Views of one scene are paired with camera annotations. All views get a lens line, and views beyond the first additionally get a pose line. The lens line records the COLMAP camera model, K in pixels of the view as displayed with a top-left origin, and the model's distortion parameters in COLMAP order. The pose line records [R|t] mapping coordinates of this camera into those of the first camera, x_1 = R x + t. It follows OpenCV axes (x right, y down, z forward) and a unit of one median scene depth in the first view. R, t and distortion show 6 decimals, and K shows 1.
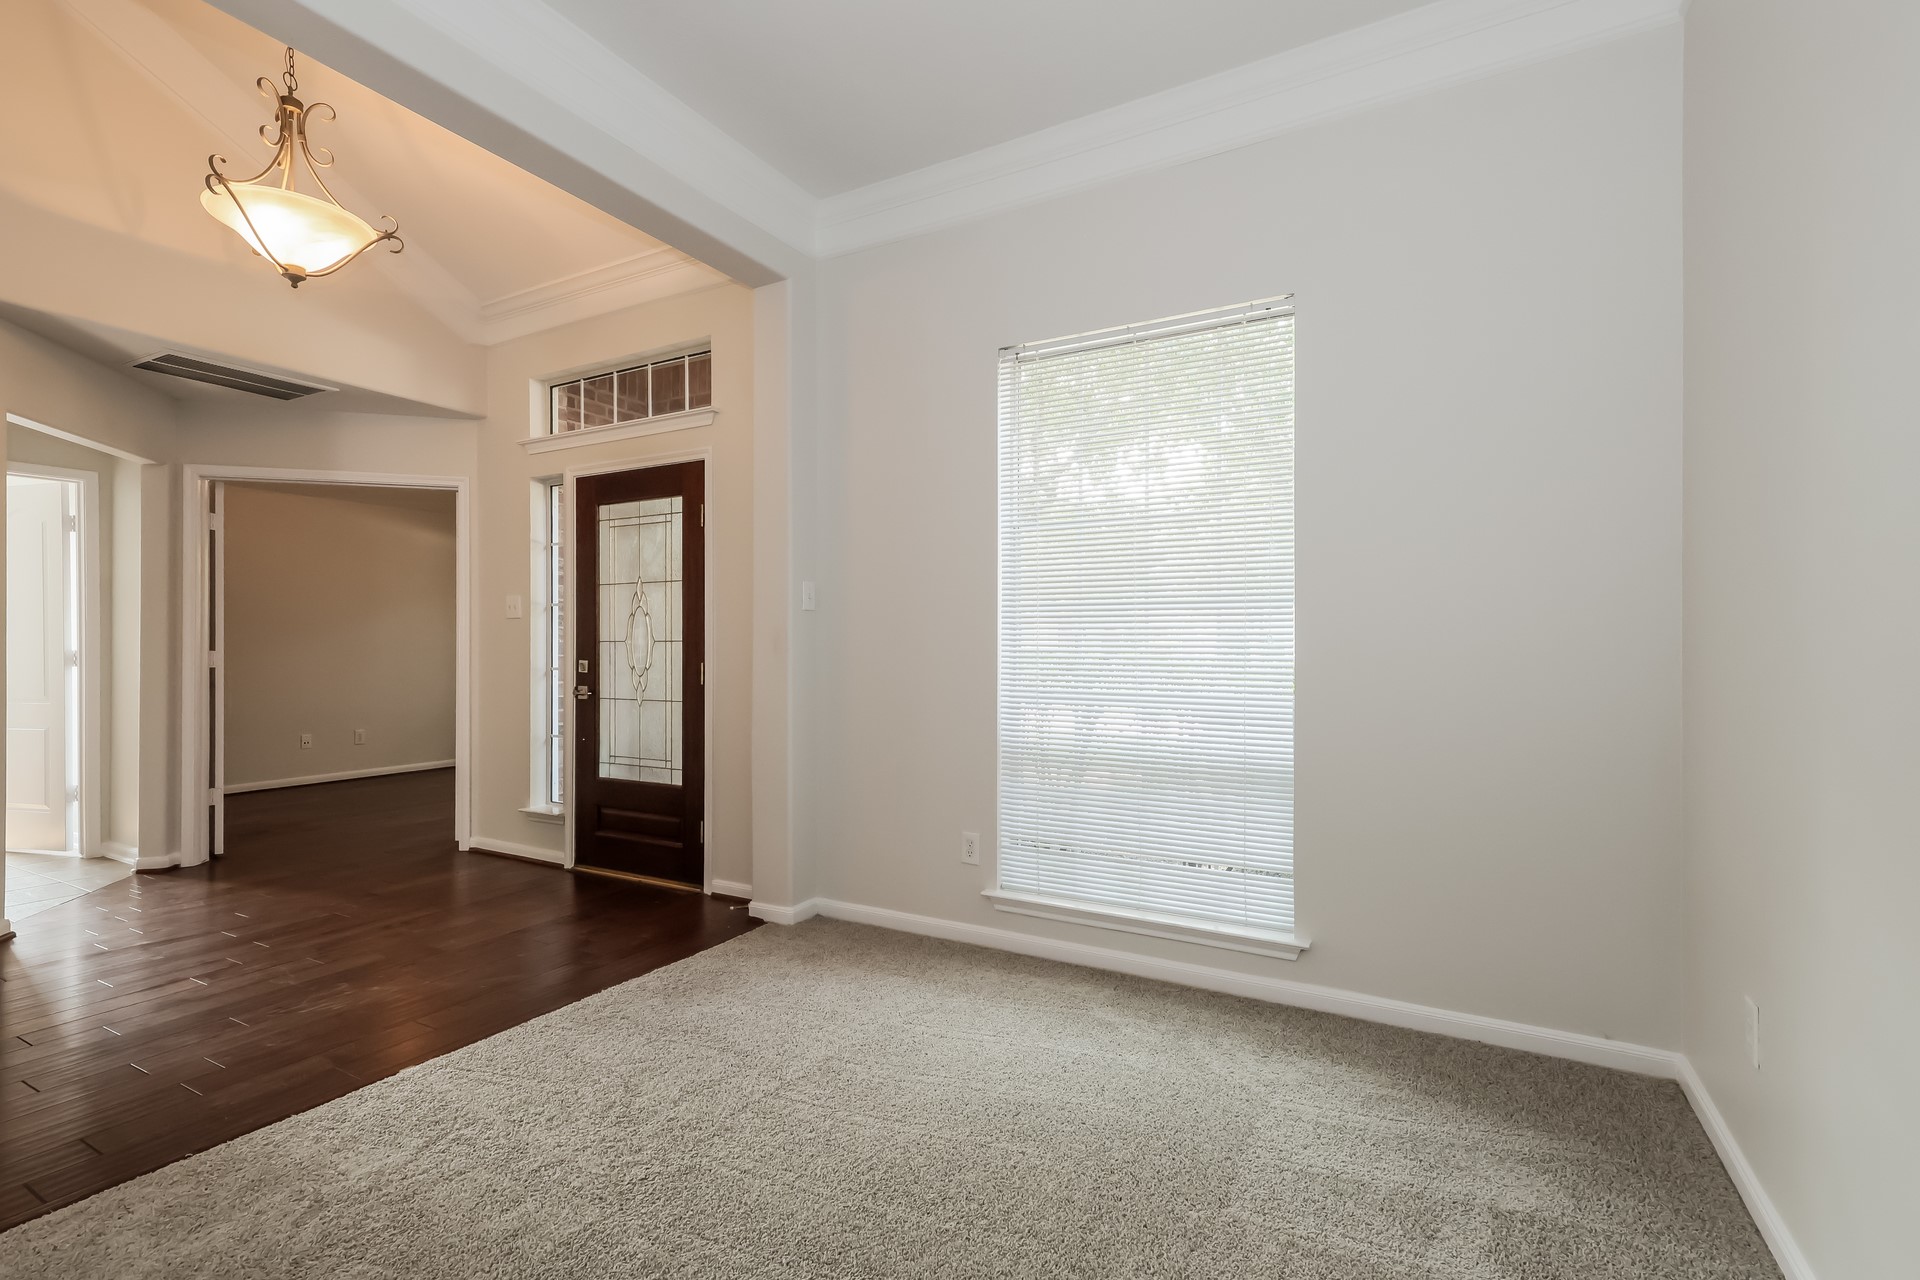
lens RADIAL K [[889.6, 0, 951.8], [0, 889.6, 638.7], [0, 0, 1]] dist [-0.000767, 0.000452]
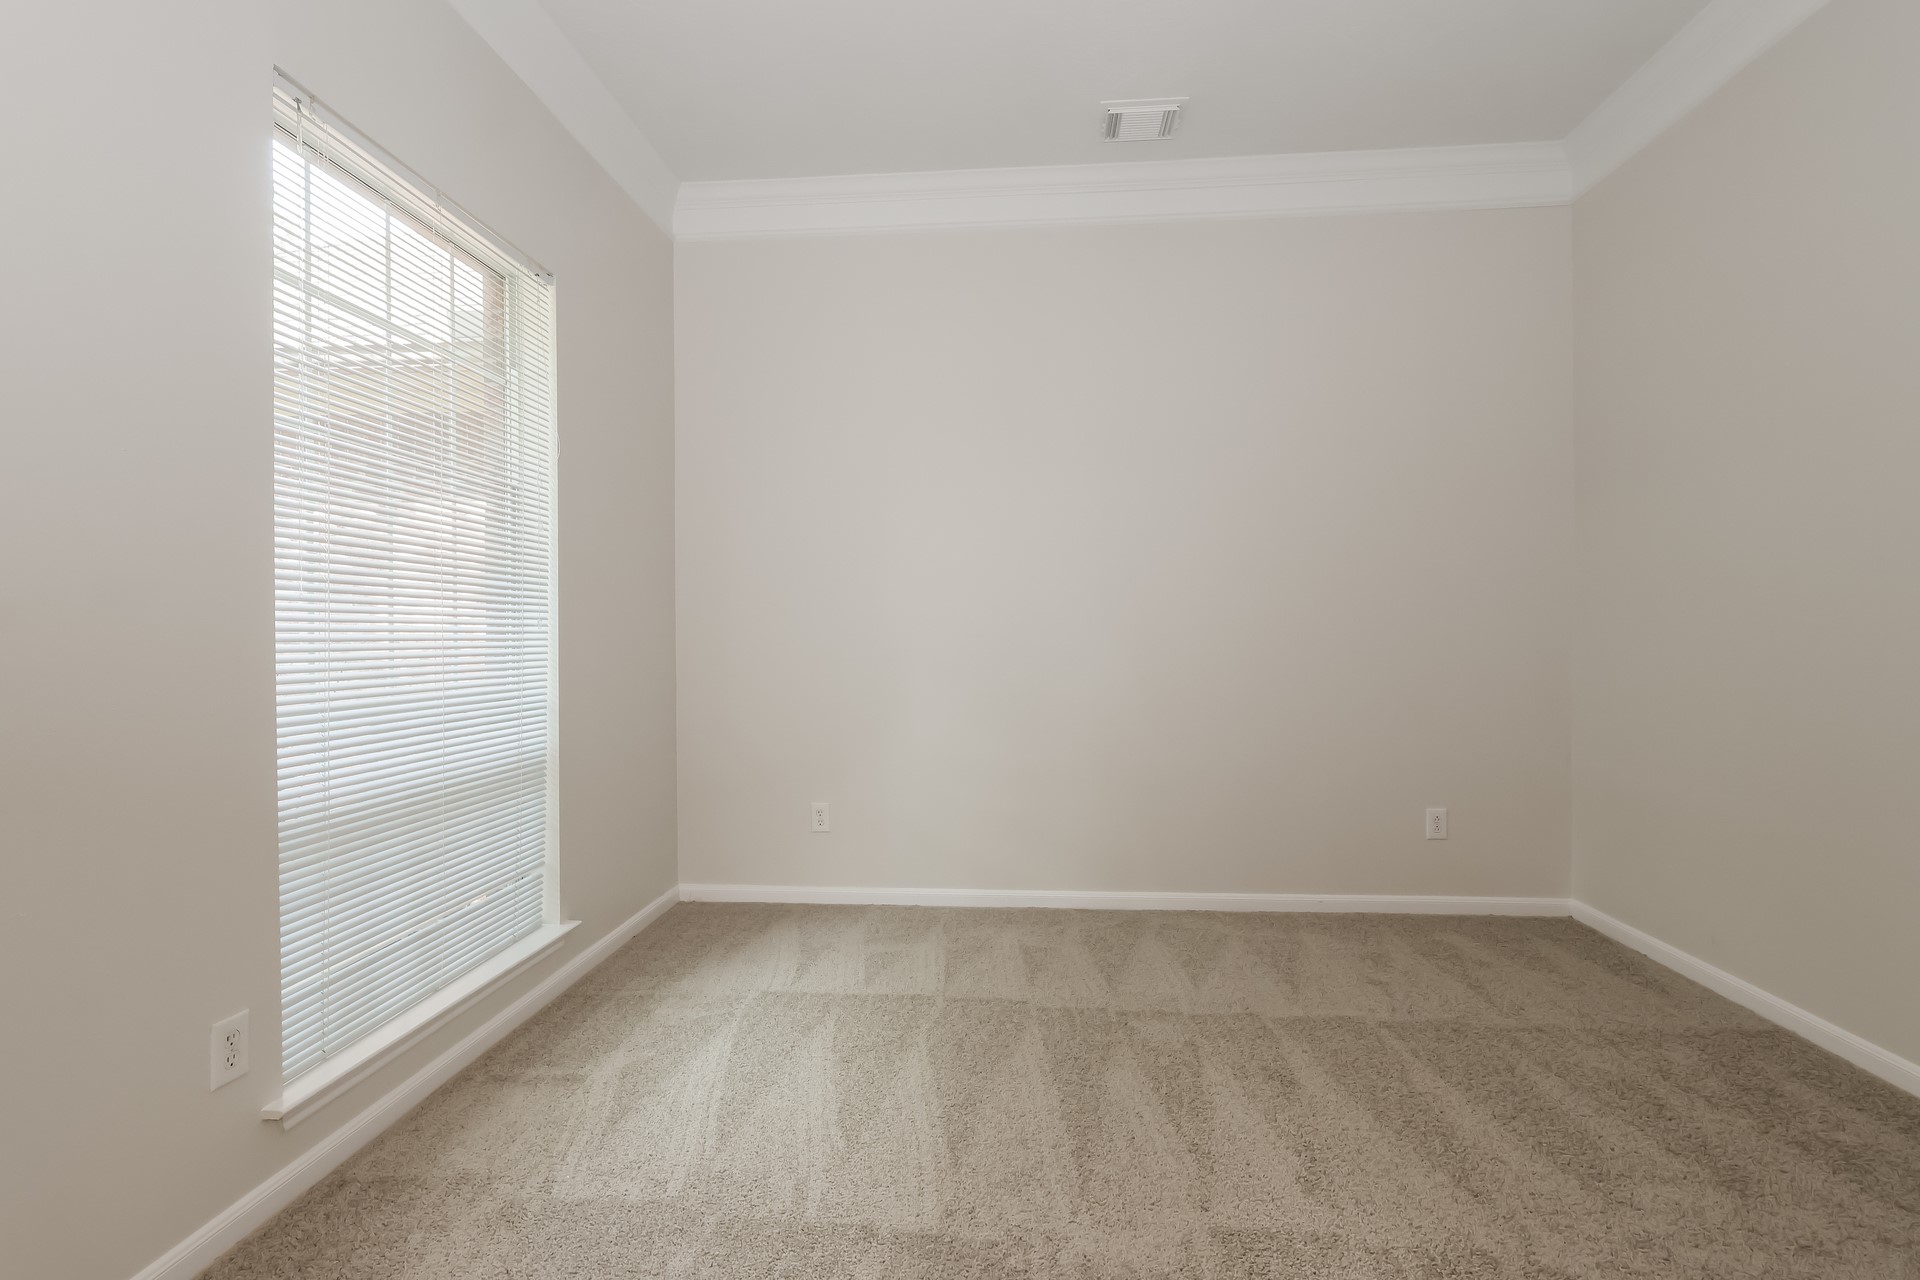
lens RADIAL K [[889.6, 0, 951.8], [0, 889.6, 638.7], [0, 0, 1]] dist [-0.000767, 0.000452]
pose [[-0.427288, -0.001540, 0.904114, -0.628337], [0.001879, 0.999995, 0.002592, 0.013749], [-0.904114, 0.002806, -0.427283, 0.920781]]
